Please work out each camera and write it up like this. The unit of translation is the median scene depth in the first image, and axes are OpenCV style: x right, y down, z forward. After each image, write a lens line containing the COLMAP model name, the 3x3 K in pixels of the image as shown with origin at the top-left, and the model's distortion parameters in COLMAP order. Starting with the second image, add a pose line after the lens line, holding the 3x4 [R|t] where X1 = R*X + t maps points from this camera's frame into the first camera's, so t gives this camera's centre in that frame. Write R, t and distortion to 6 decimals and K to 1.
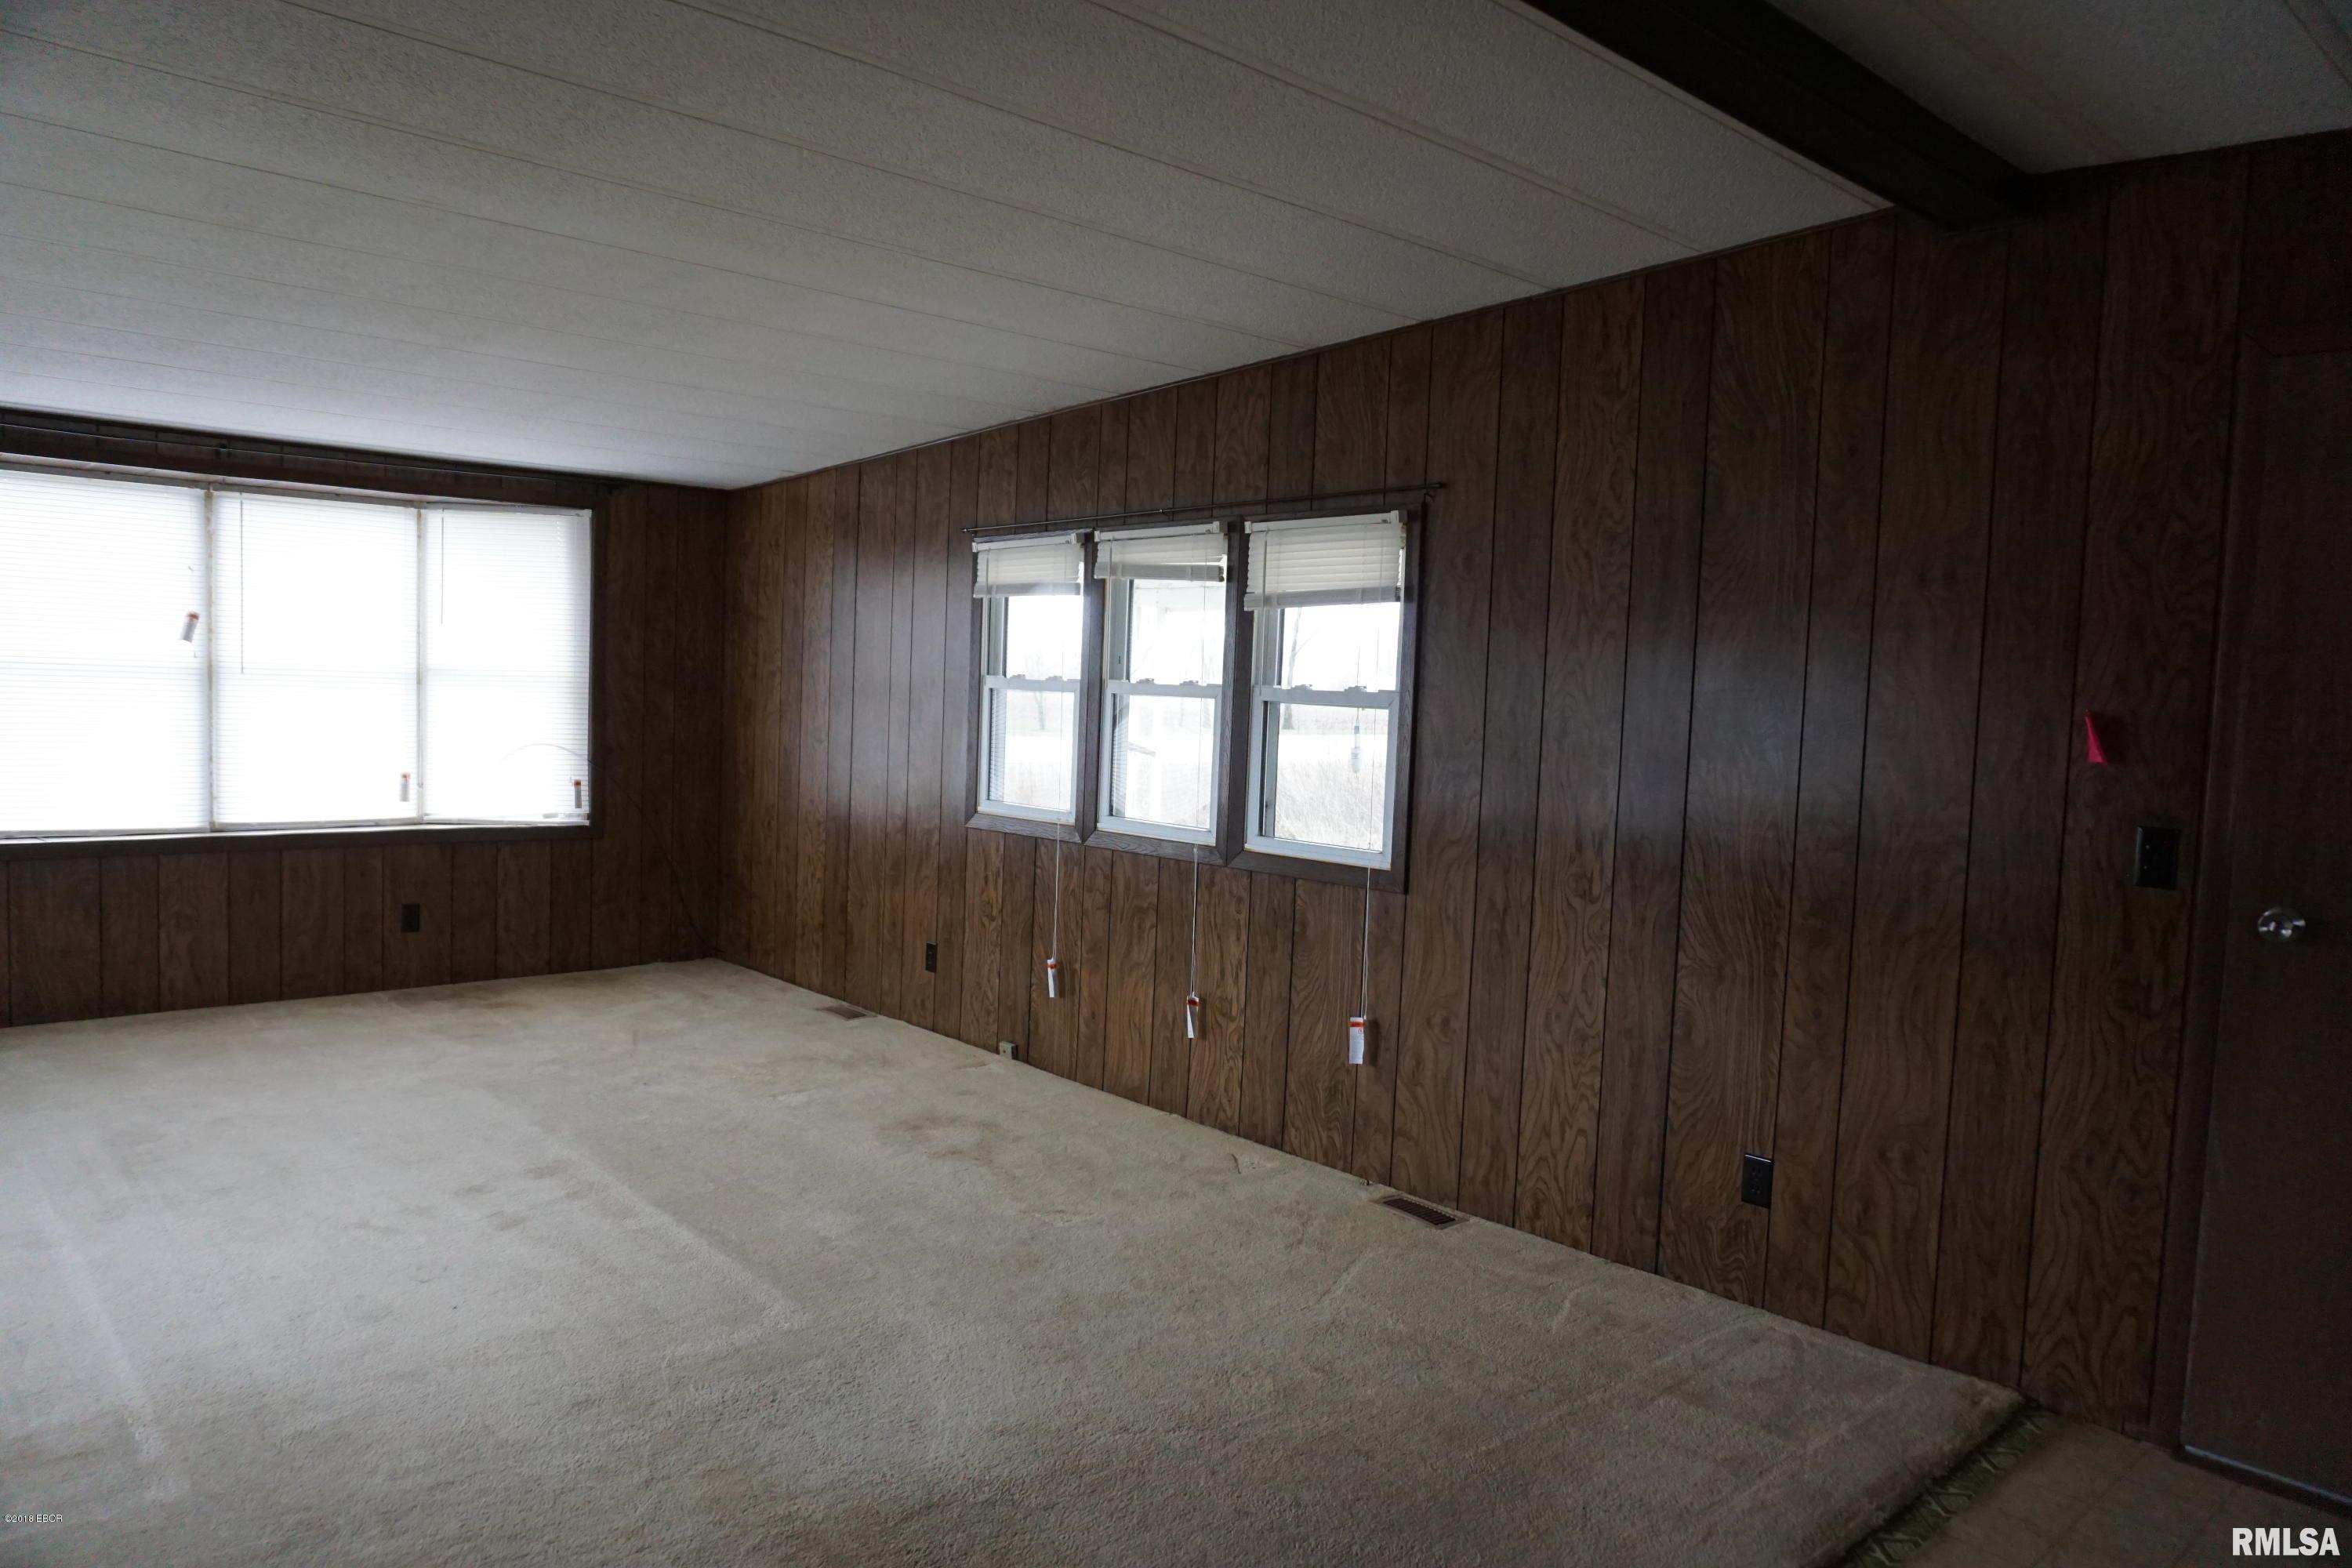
lens RADIAL K [[1578.2, 0, 1173.7], [0, 1578.2, 802.9], [0, 0, 1]] dist [-0.052858, 0.038887]
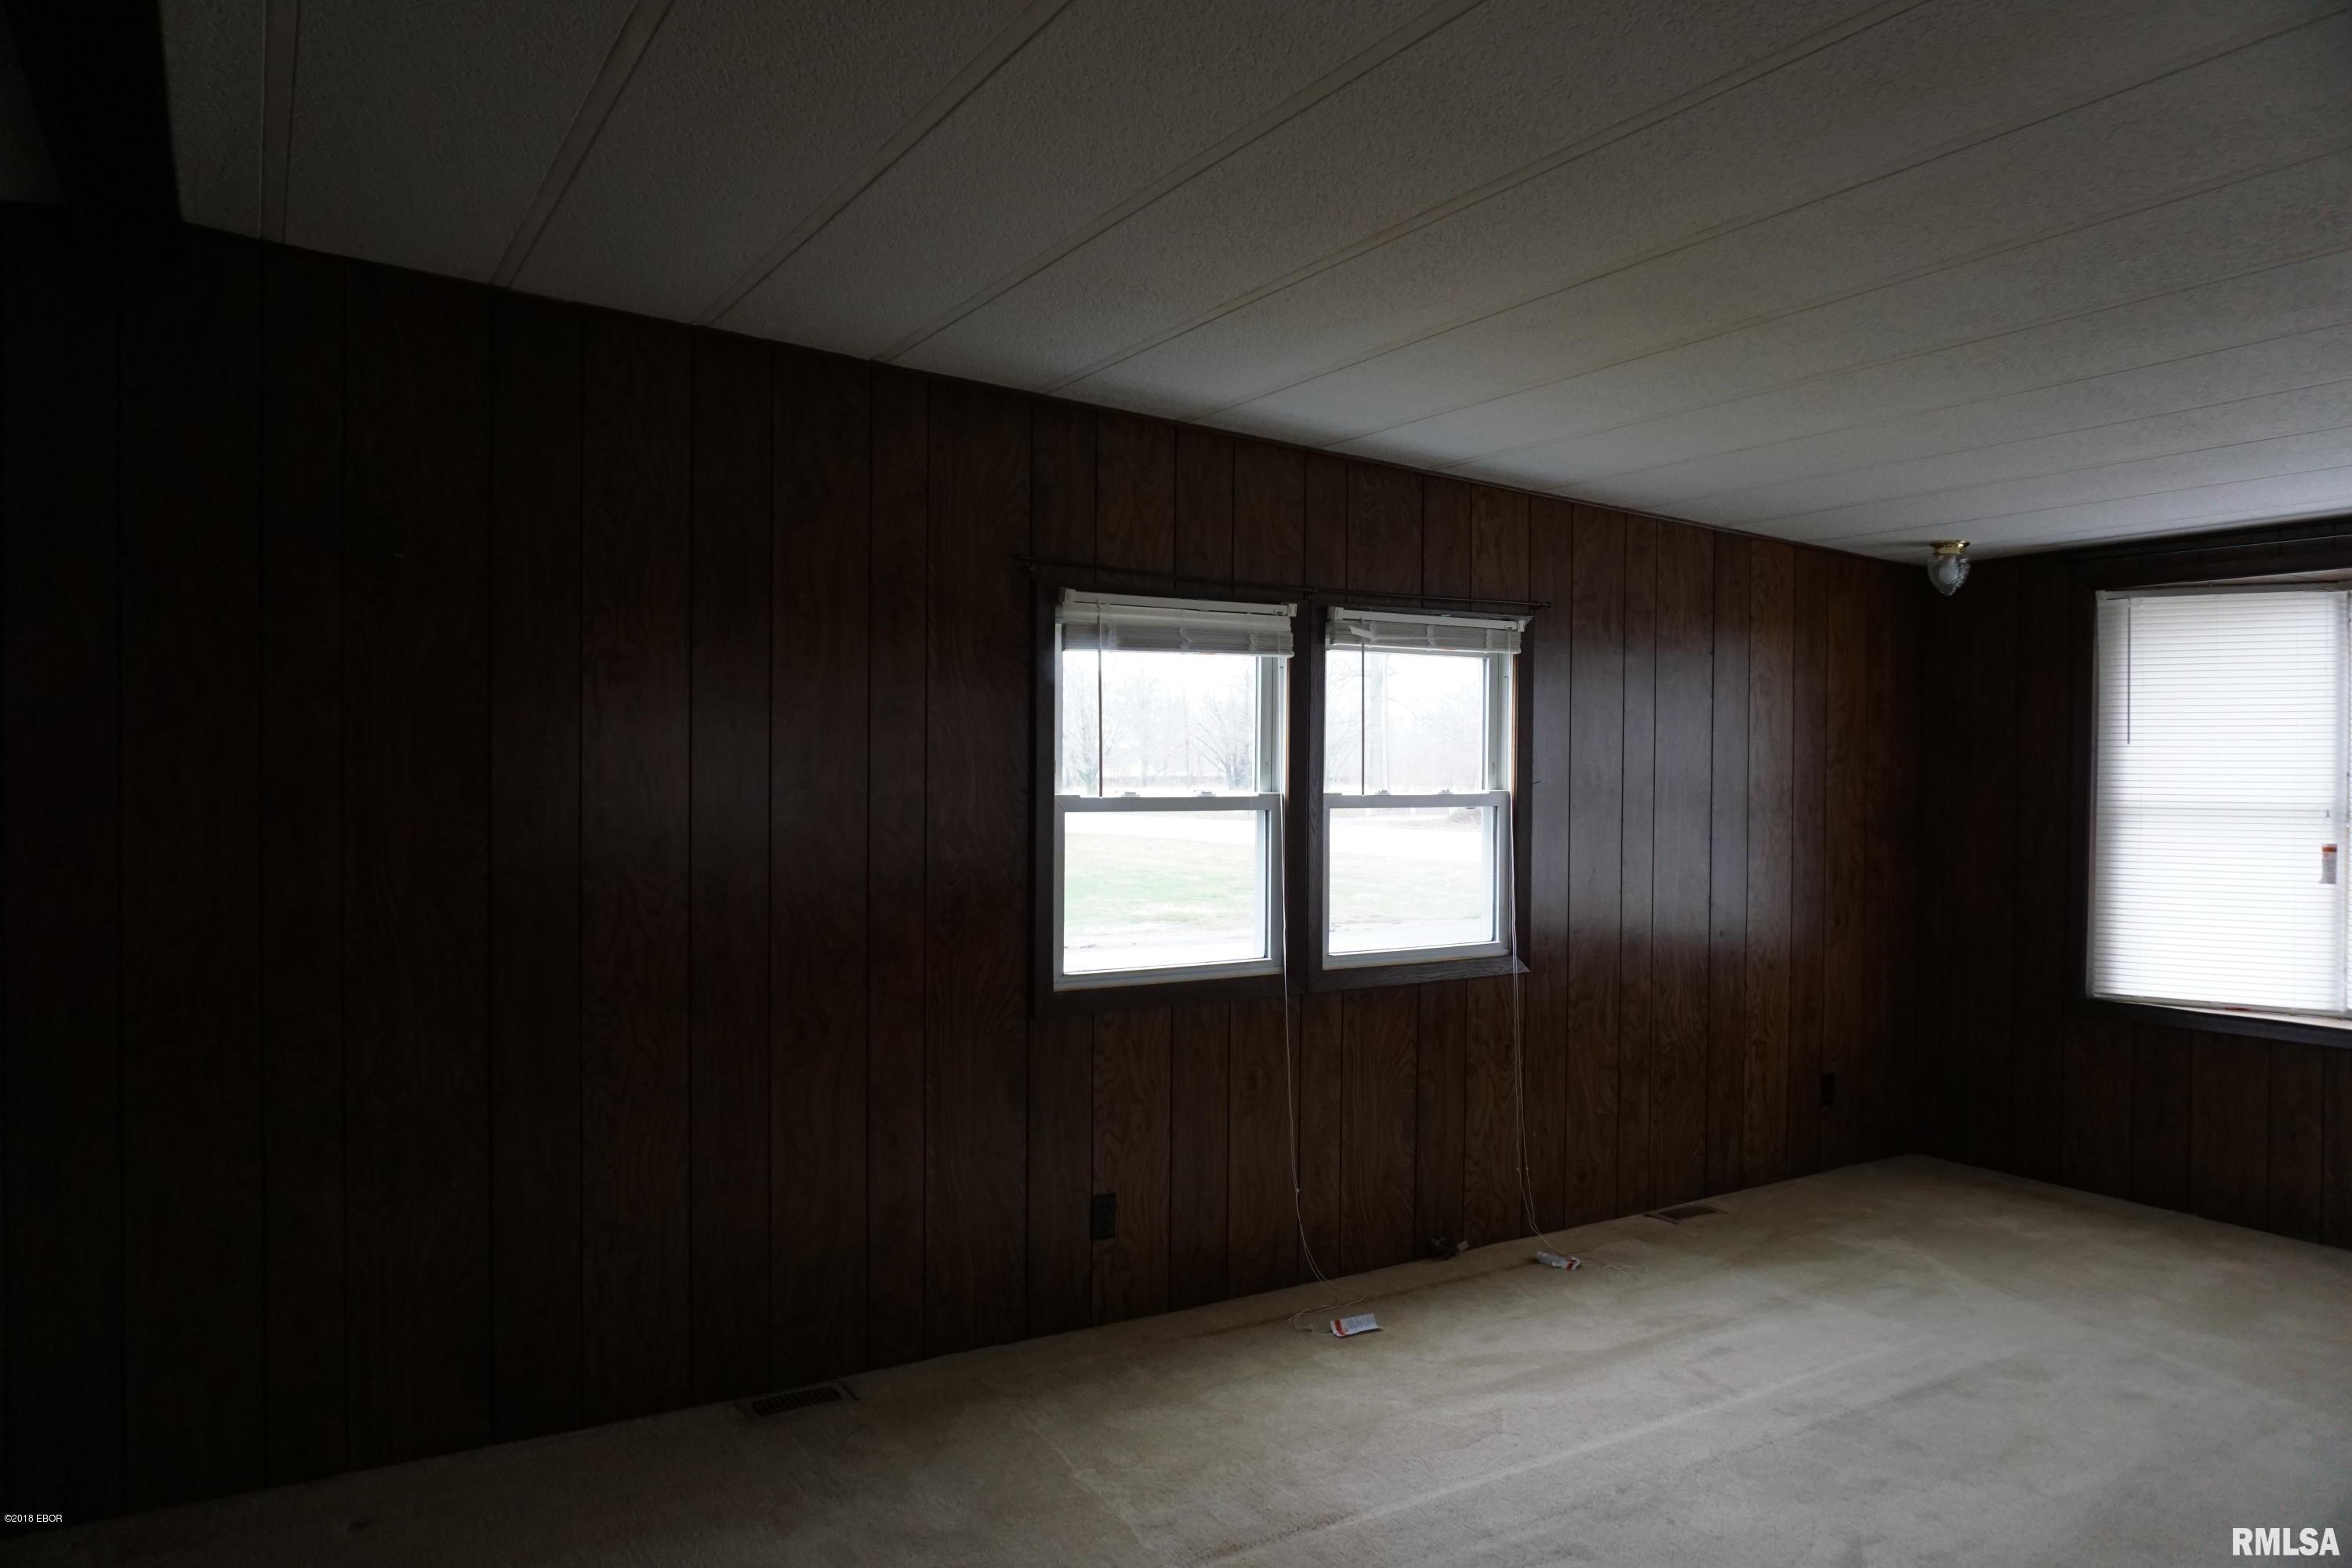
lens RADIAL K [[1578.2, 0, 1173.7], [0, 1578.2, 802.9], [0, 0, 1]] dist [-0.052858, 0.038887]
pose [[-0.214736, -0.020727, -0.976452, 0.245795], [-0.079654, 0.996816, -0.003642, -0.049442], [0.973418, 0.076997, -0.215703, 0.649948]]
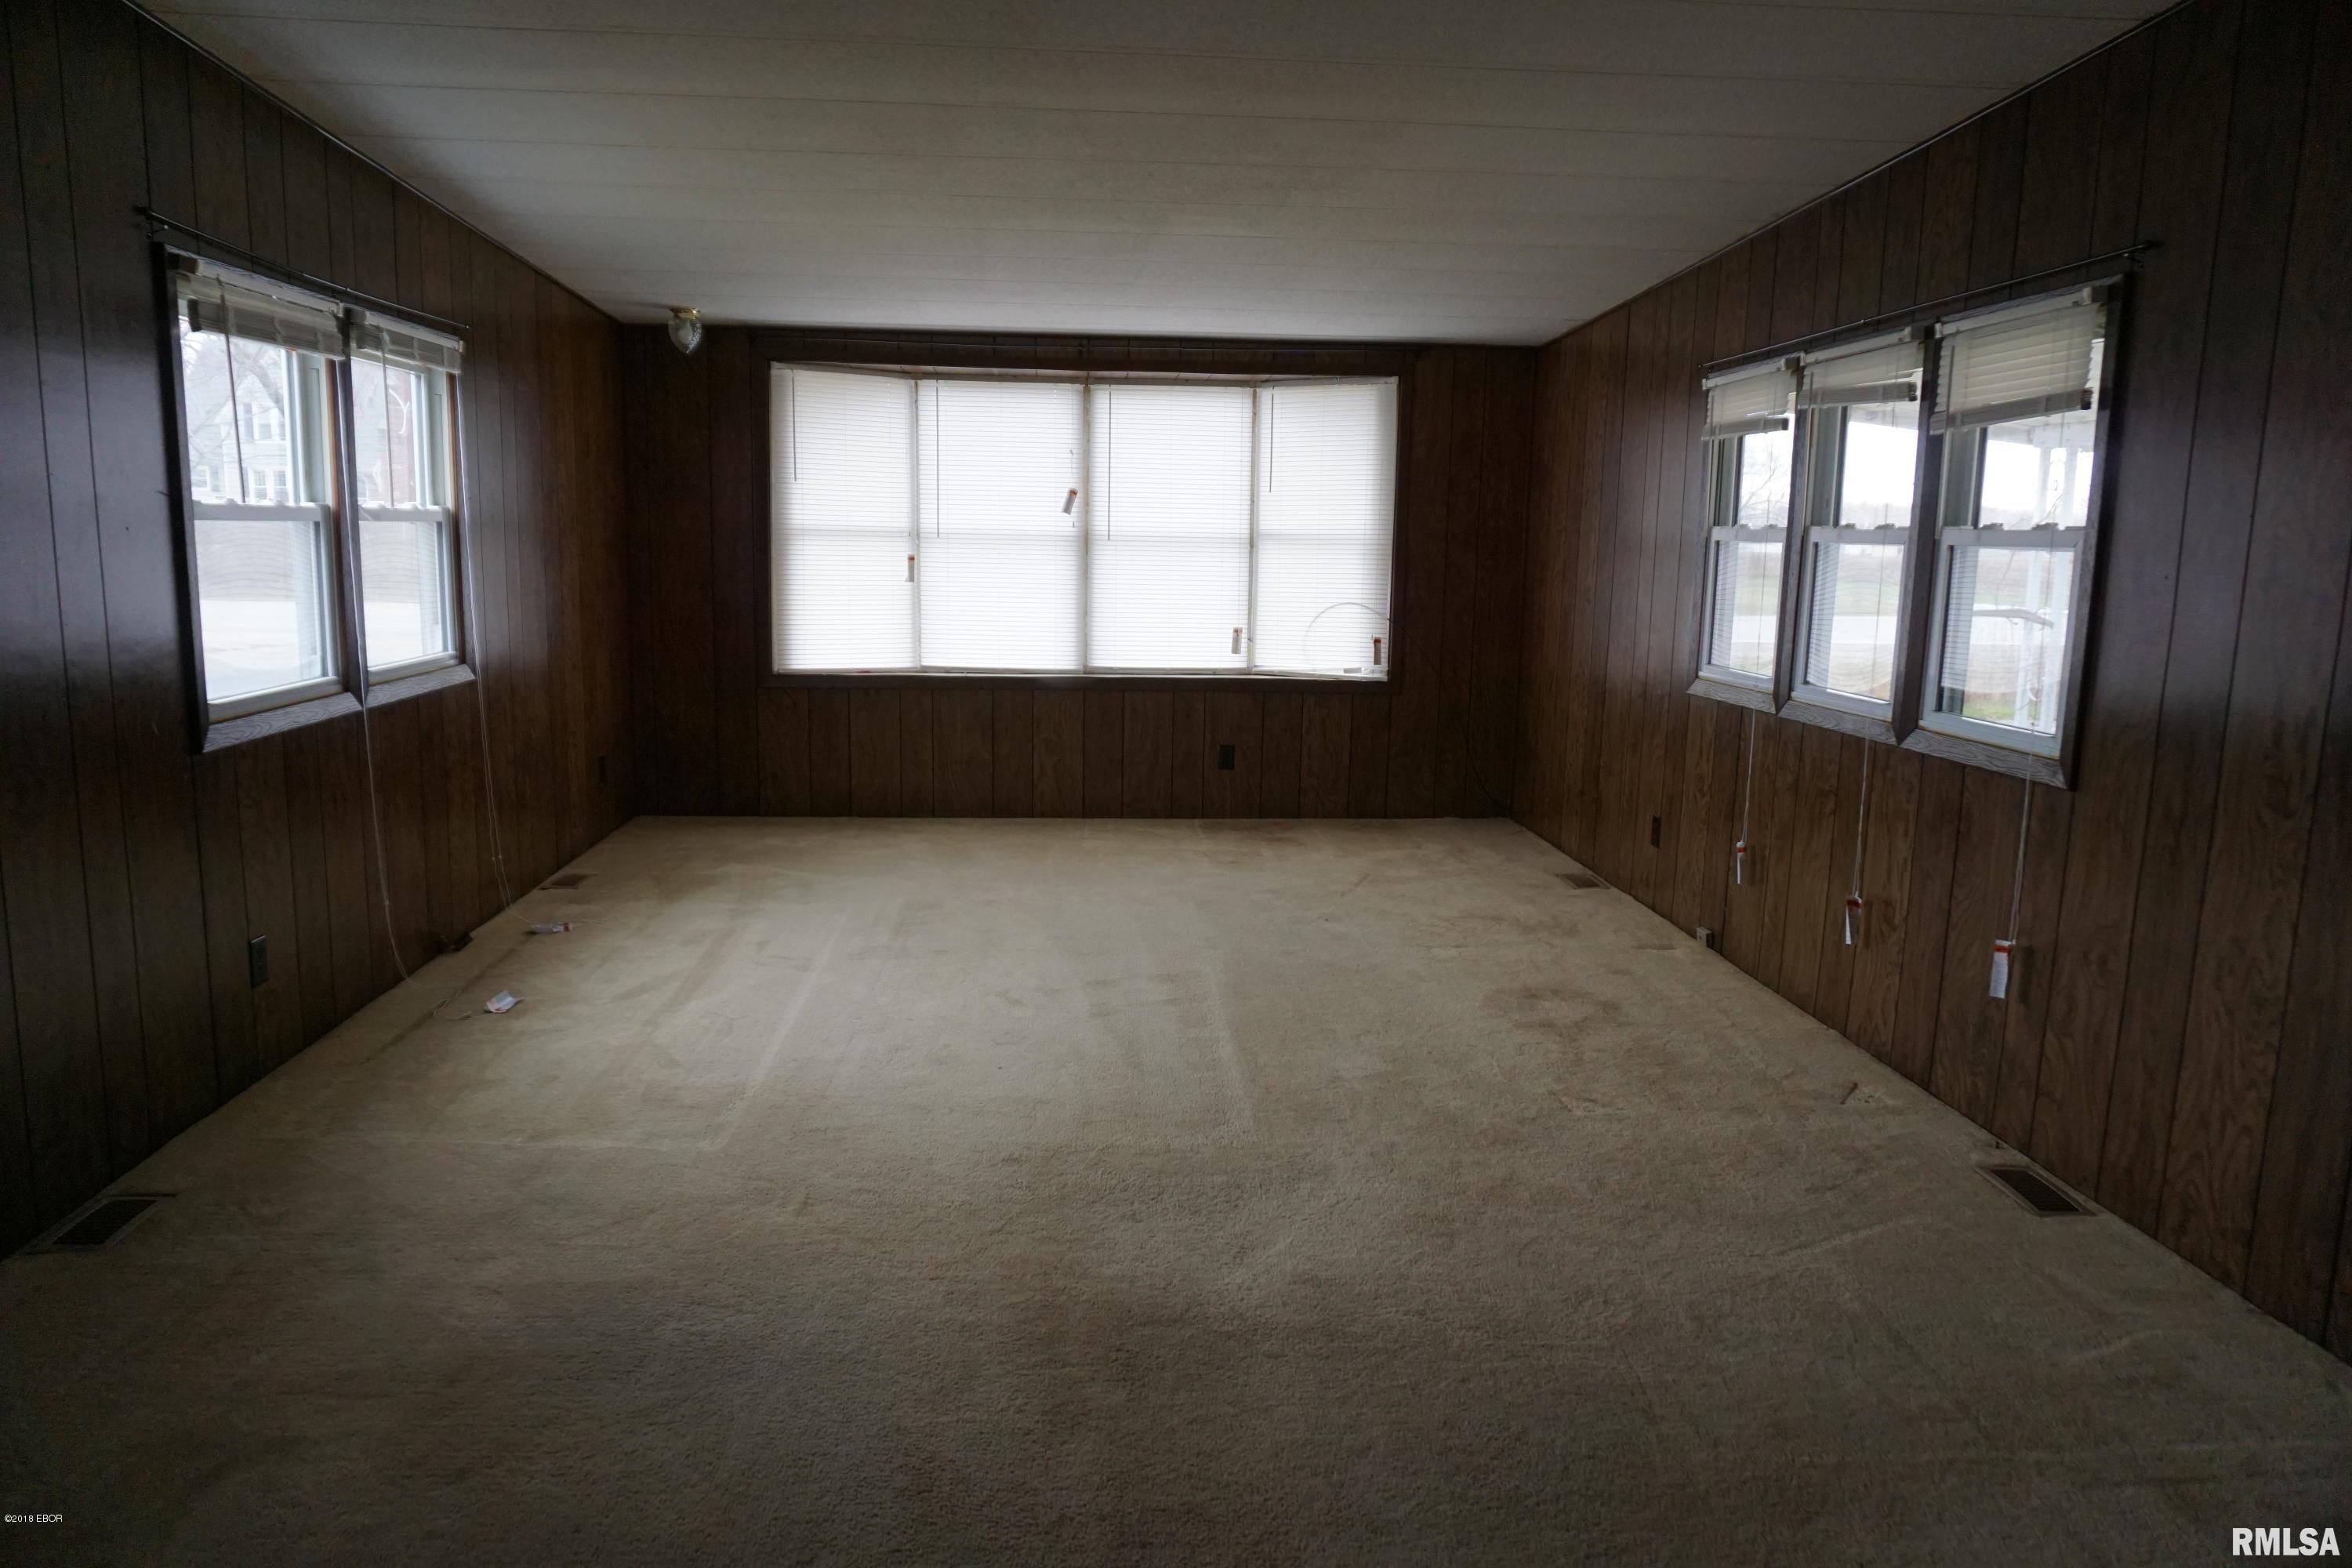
lens RADIAL K [[1578.2, 0, 1173.7], [0, 1578.2, 802.9], [0, 0, 1]] dist [-0.052858, 0.038887]
pose [[0.781098, 0.082164, -0.618979, 0.257041], [-0.034862, 0.995497, 0.088150, 0.010696], [0.623435, -0.047275, 0.780445, 0.115442]]
